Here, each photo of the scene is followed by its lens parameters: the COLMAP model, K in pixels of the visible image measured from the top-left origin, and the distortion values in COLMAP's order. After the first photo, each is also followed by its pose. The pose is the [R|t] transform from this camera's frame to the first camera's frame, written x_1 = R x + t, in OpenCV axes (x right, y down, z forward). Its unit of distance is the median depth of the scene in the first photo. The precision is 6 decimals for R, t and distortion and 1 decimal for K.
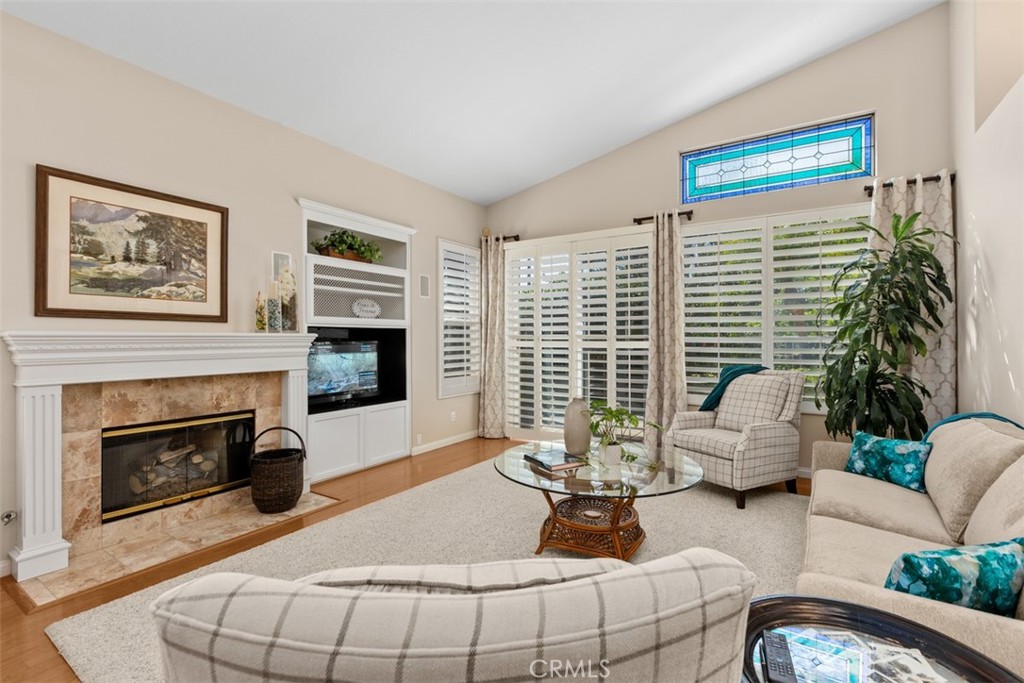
lens RADIAL K [[457.6, 0, 513.9], [0, 457.6, 338.1], [0, 0, 1]] dist [0.003547, -0.001331]
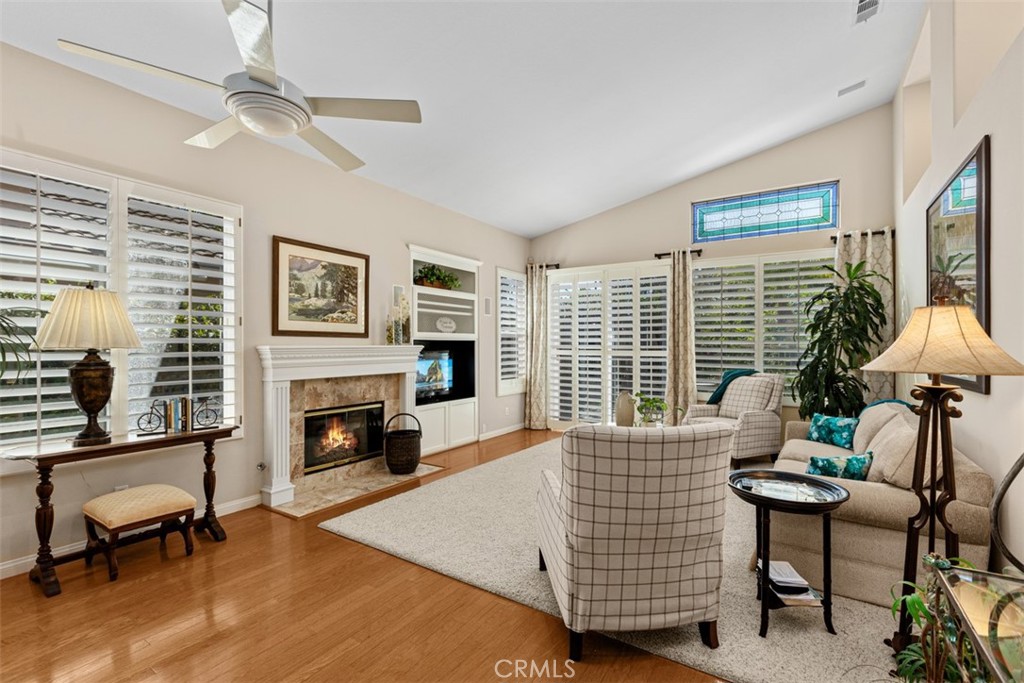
lens RADIAL K [[457.6, 0, 516.8], [0, 457.6, 346.1], [0, 0, 1]] dist [0.003547, -0.001331]
pose [[0.999998, 0.001654, 0.001477, -0.150471], [-0.001659, 0.999993, 0.003329, -0.011983], [-0.001471, -0.003331, 0.999993, -0.330459]]
